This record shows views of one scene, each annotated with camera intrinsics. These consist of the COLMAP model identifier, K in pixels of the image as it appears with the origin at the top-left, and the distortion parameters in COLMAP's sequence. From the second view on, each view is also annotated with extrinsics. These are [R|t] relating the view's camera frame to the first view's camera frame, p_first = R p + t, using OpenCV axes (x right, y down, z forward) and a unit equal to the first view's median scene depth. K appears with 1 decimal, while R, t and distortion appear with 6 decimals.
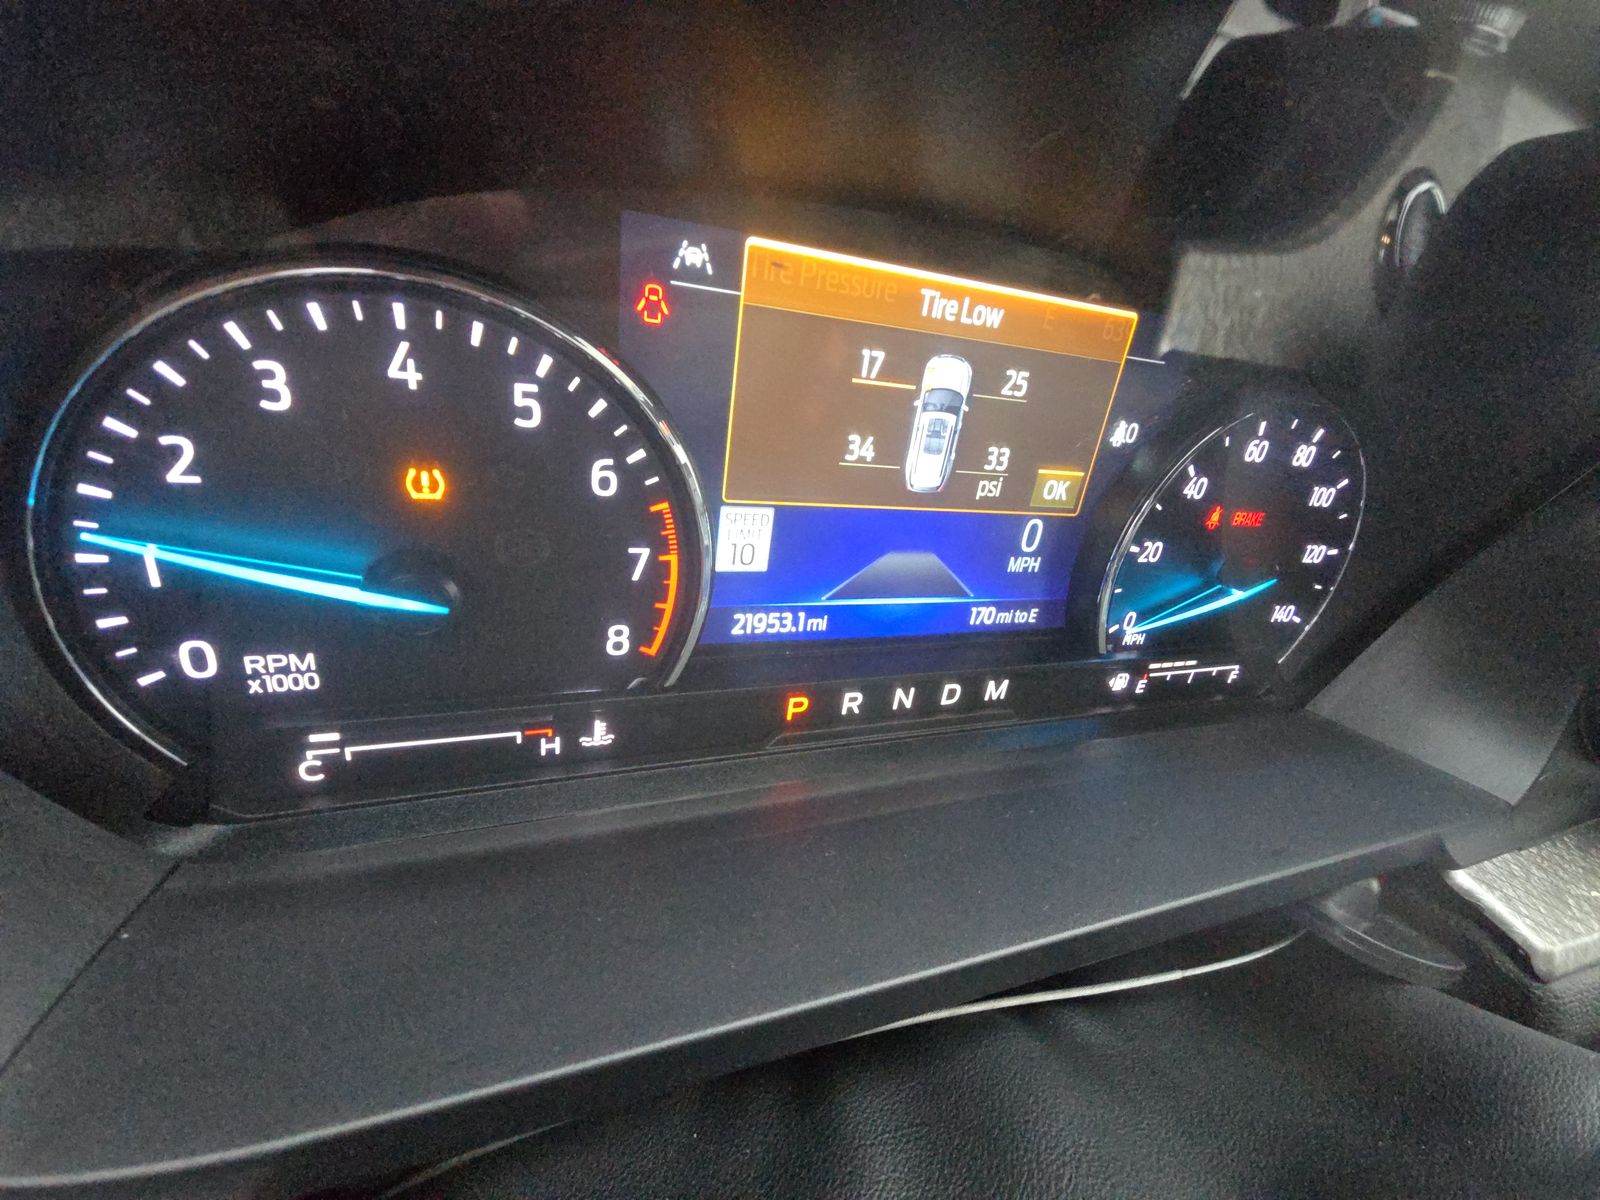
lens RADIAL K [[646.8, 0, 790.2], [0, 646.8, 593.0], [0, 0, 1]] dist [0.002056, -0.004786]
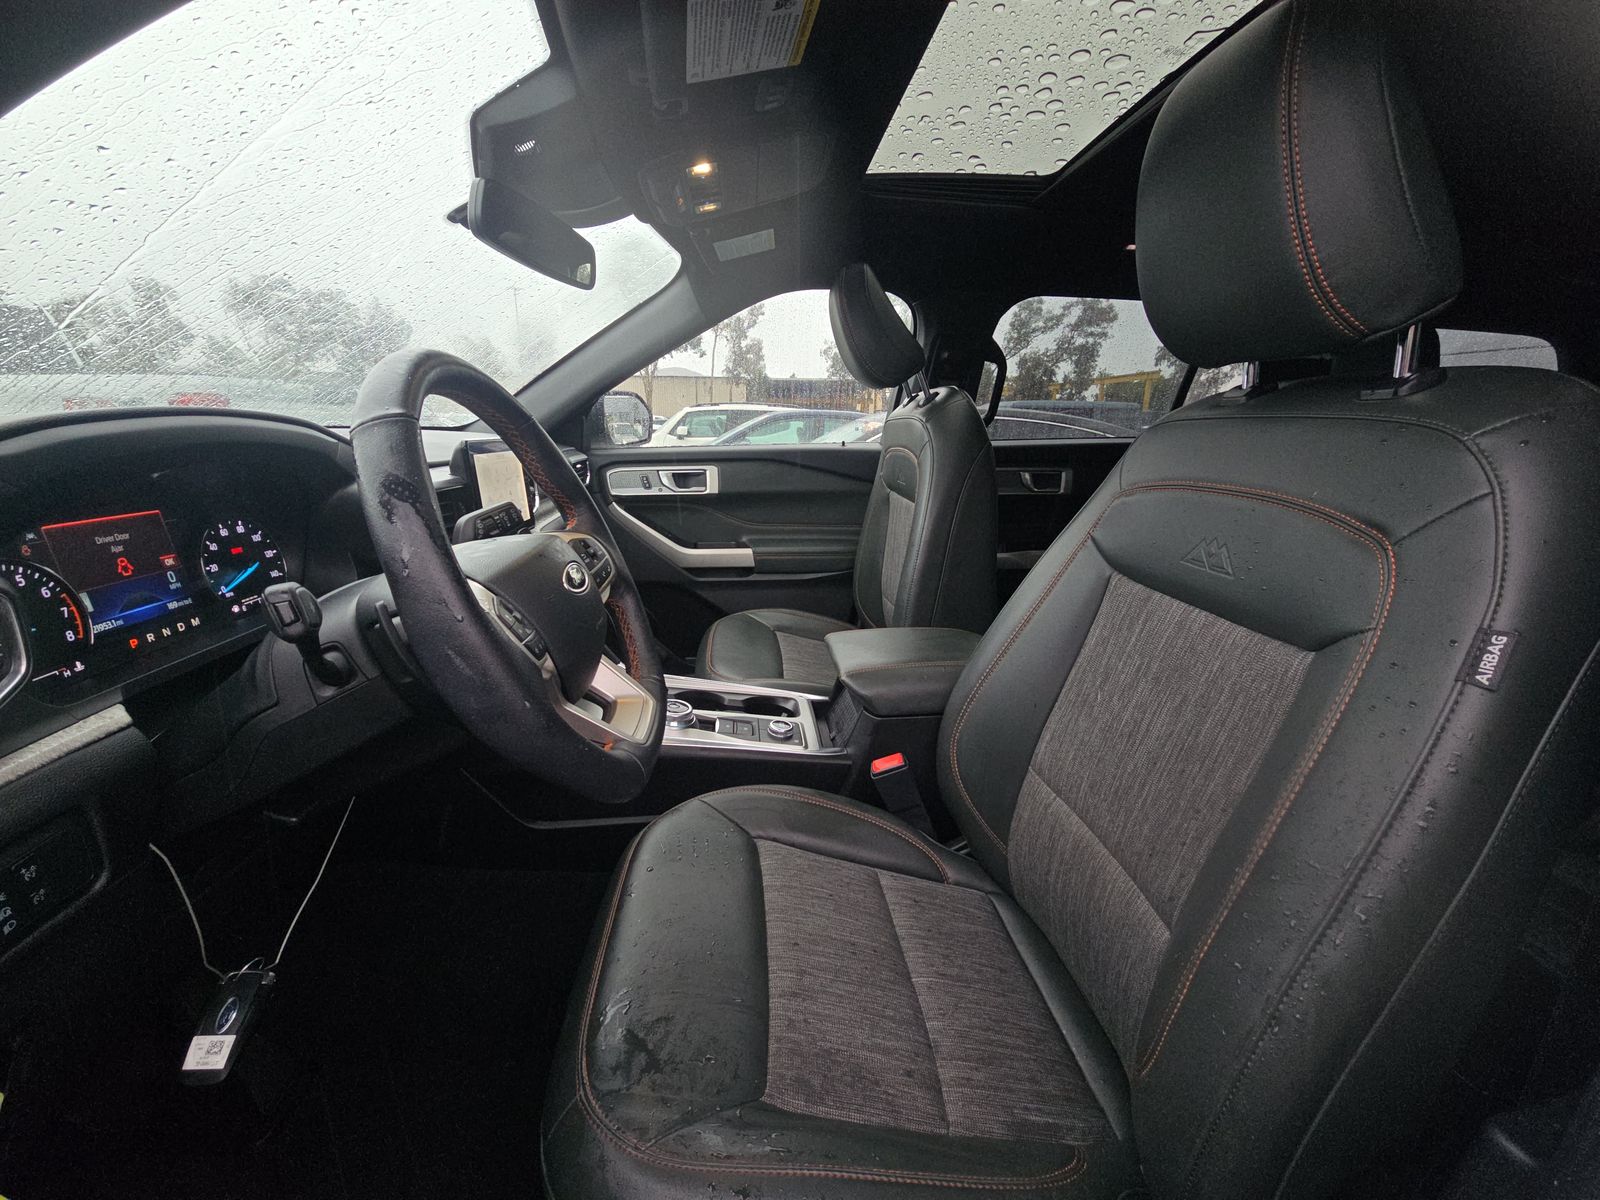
lens RADIAL K [[646.8, 0, 811.1], [0, 646.8, 588.5], [0, 0, 1]] dist [0.002056, -0.004786]
pose [[0.230000, -0.401919, 0.886319, -2.455811], [0.520783, 0.820192, 0.236789, 1.189561], [-0.822122, 0.407118, 0.397957, -3.999966]]
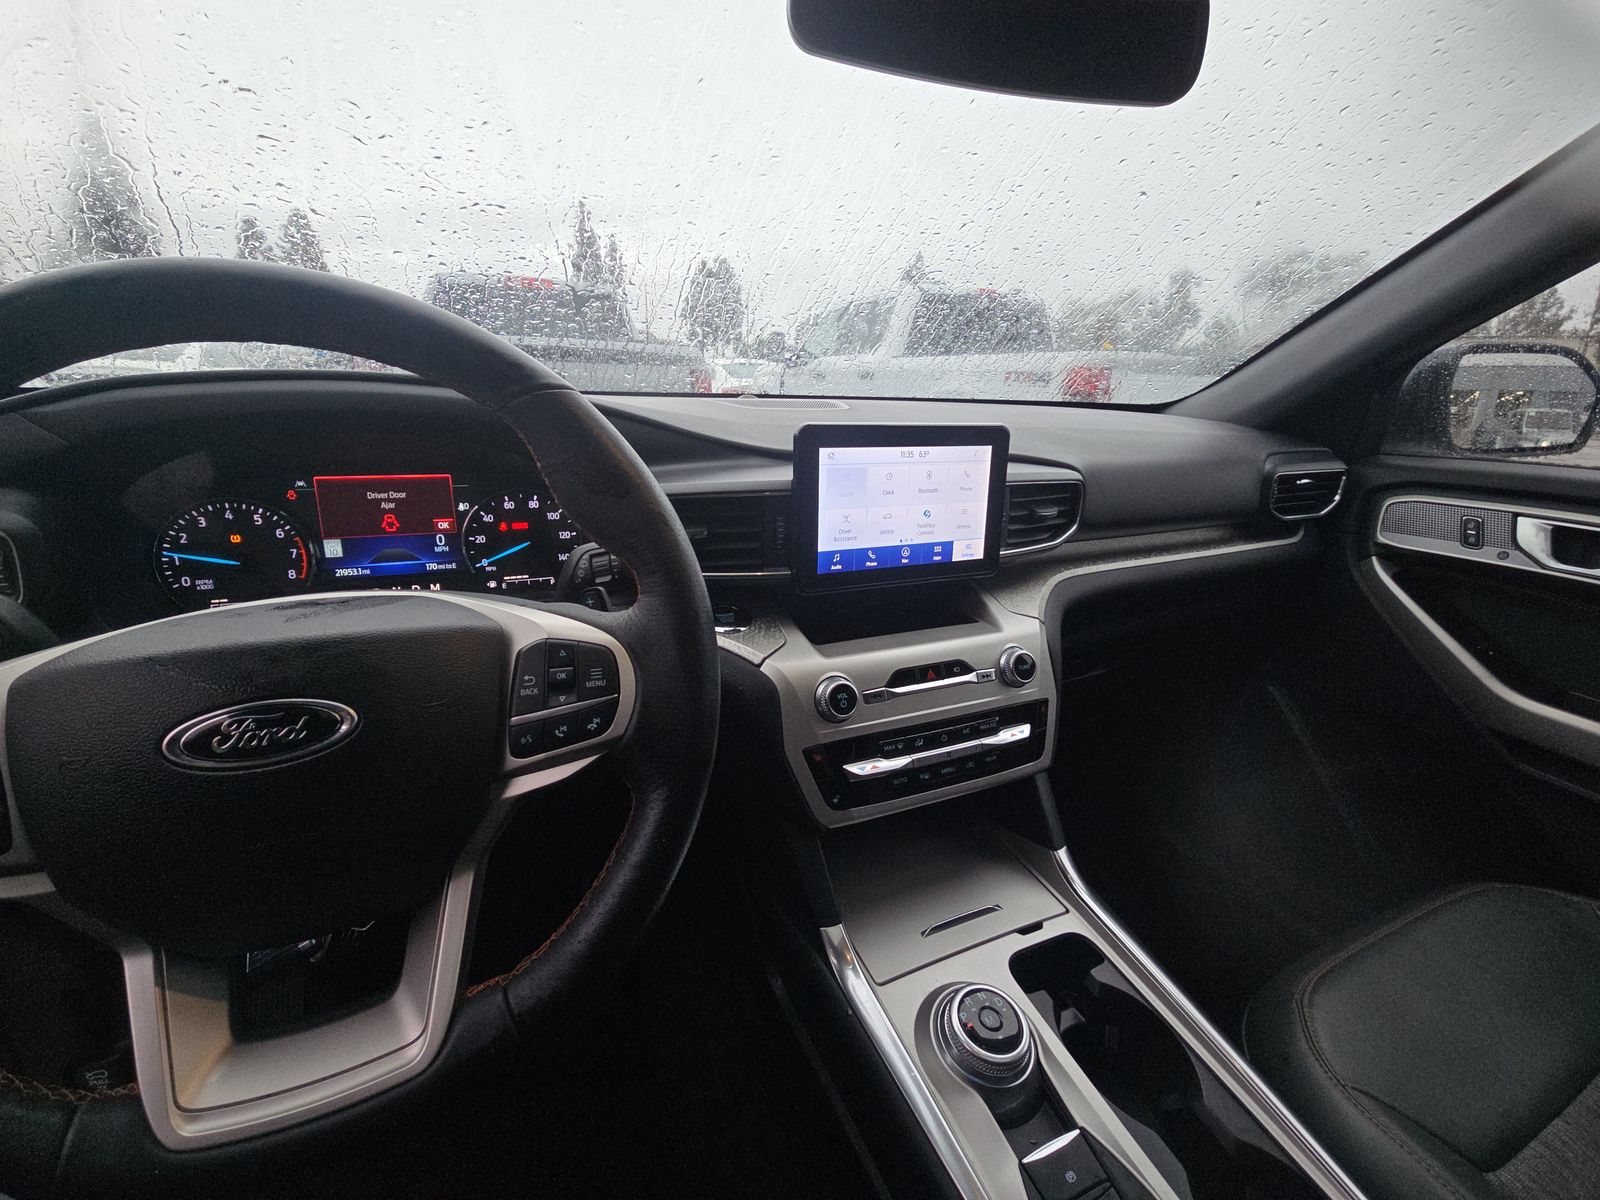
lens RADIAL K [[646.8, 0, 803.3], [0, 646.8, 590.5], [0, 0, 1]] dist [0.002056, -0.004786]
pose [[0.986488, -0.162090, 0.023826, 2.887753], [0.163501, 0.964802, -0.205974, 1.590597], [0.010399, 0.207087, 0.978267, -3.008282]]
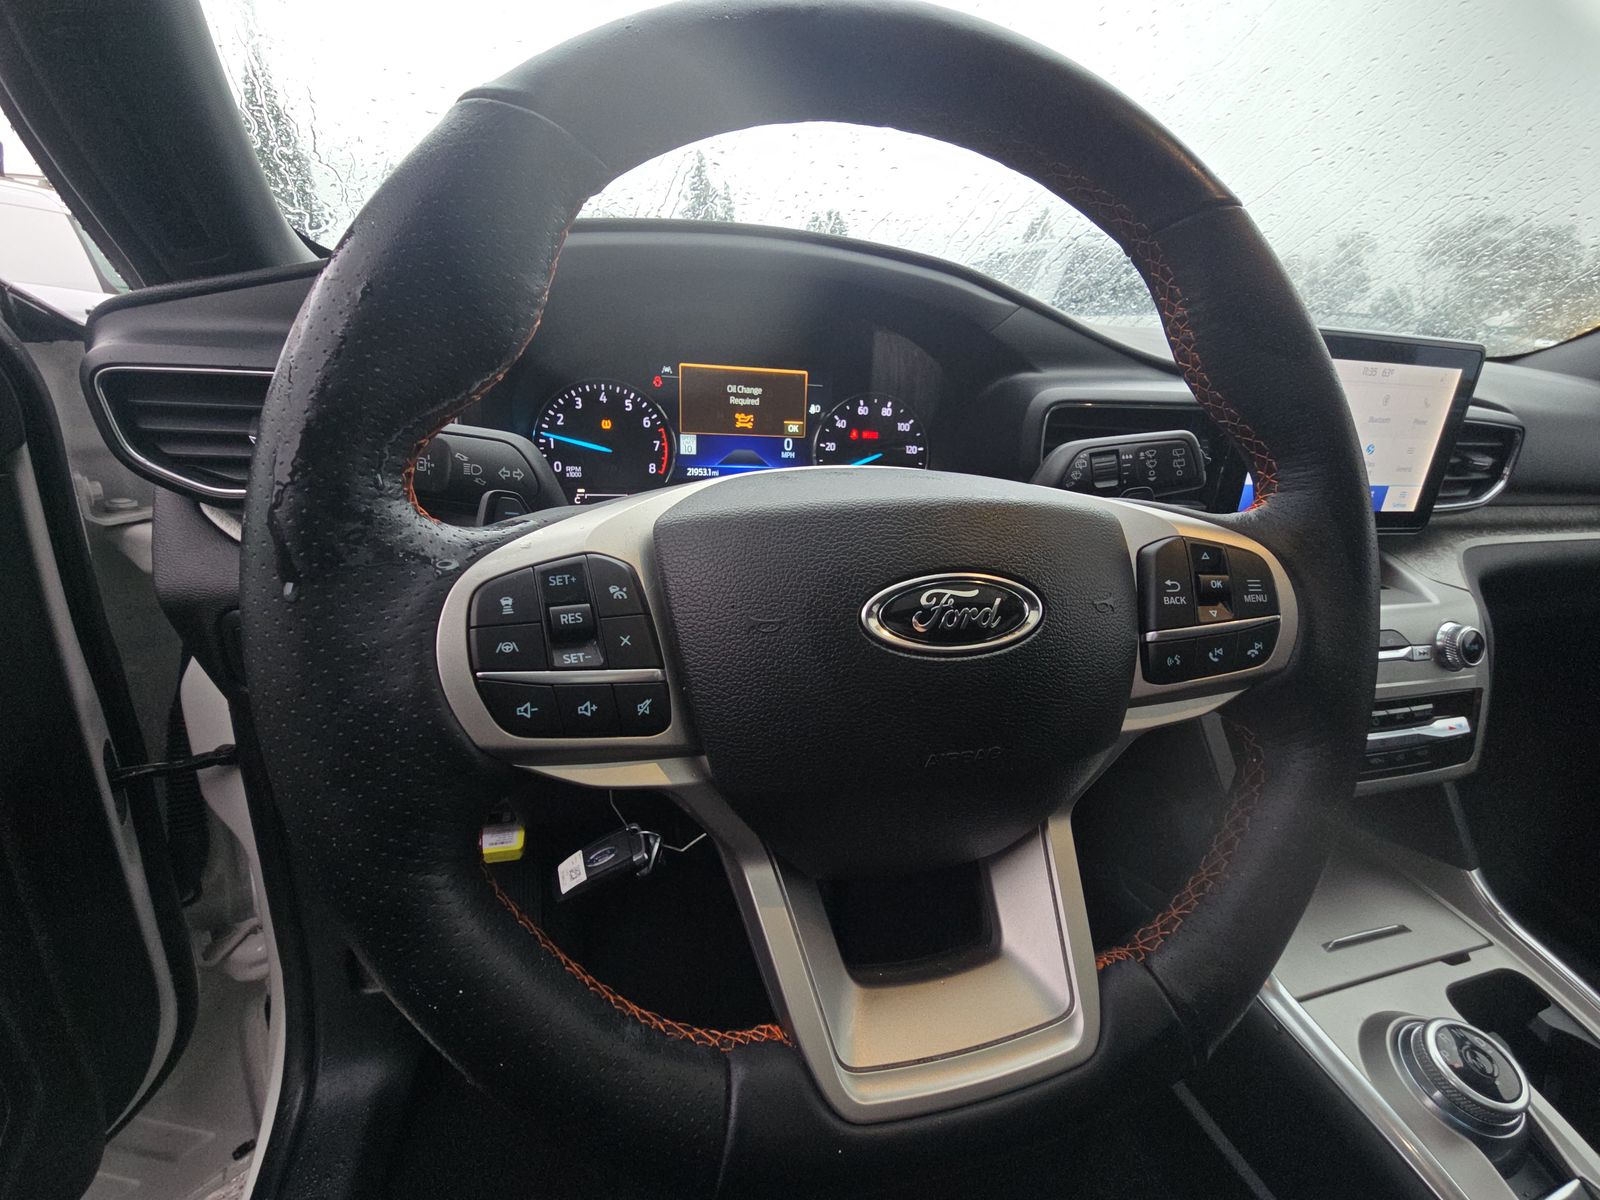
lens RADIAL K [[646.8, 0, 792.9], [0, 646.8, 592.6], [0, 0, 1]] dist [0.002056, -0.004786]
pose [[0.990799, -0.076414, -0.111708, 0.937593], [0.056878, 0.984034, -0.168648, 1.519836], [0.122812, 0.160742, 0.979326, -2.542188]]
